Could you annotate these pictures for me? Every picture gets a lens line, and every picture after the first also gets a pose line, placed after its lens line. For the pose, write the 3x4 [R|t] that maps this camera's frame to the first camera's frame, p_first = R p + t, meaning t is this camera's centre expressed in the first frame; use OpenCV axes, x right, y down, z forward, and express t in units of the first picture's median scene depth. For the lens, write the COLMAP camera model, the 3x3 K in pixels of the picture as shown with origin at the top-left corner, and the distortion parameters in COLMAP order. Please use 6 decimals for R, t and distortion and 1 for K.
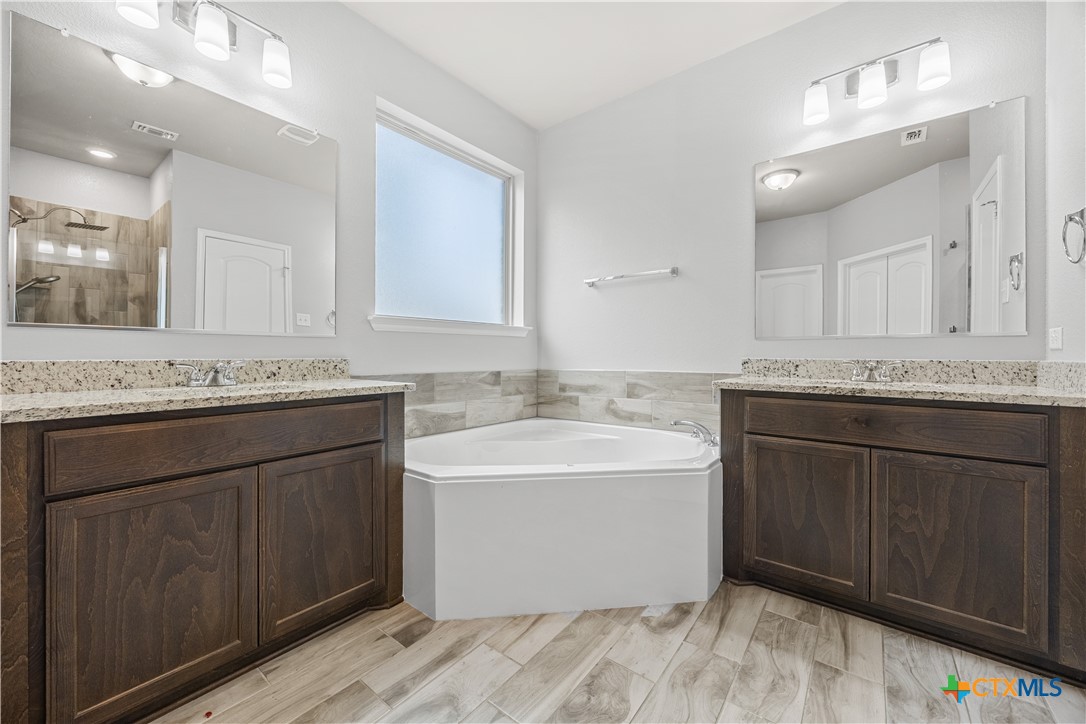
lens RADIAL K [[409.4, 0, 541.2], [0, 409.4, 355.2], [0, 0, 1]] dist [0.000008, 0.000164]
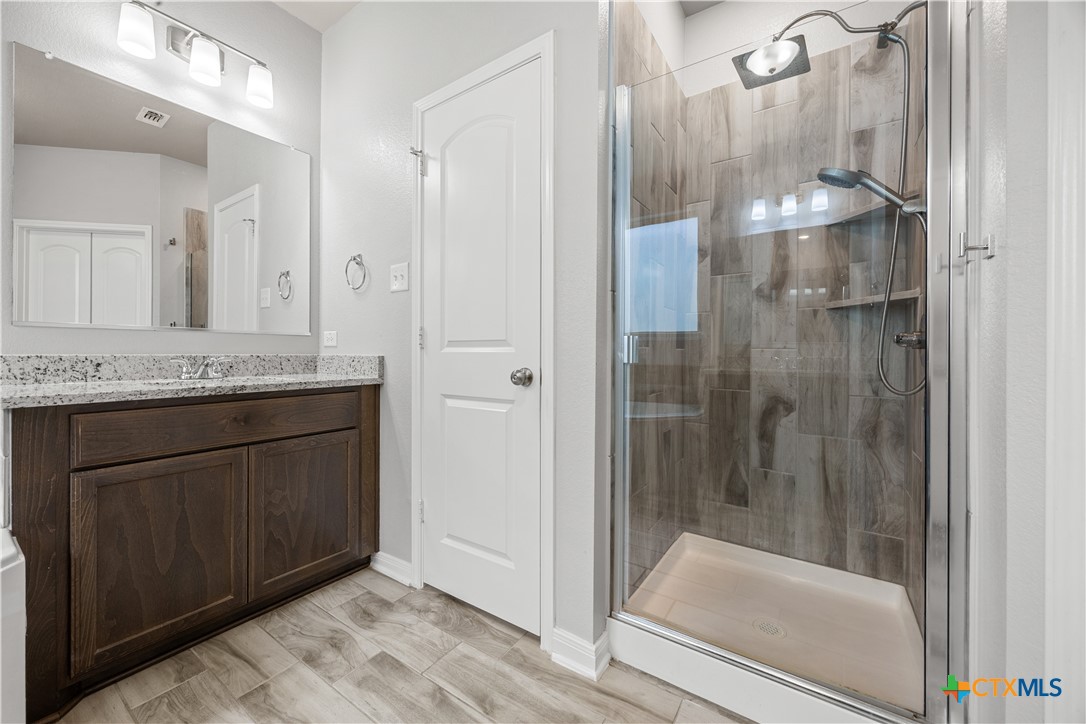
lens RADIAL K [[419.8, 0, 539.6], [0, 419.8, 351.1], [0, 0, 1]] dist [-0.000610, -0.000319]
pose [[-0.062175, -0.001395, 0.998064, -0.227747], [-0.003397, 0.999994, 0.001186, -0.002103], [-0.998059, -0.003317, -0.062179, 0.353533]]
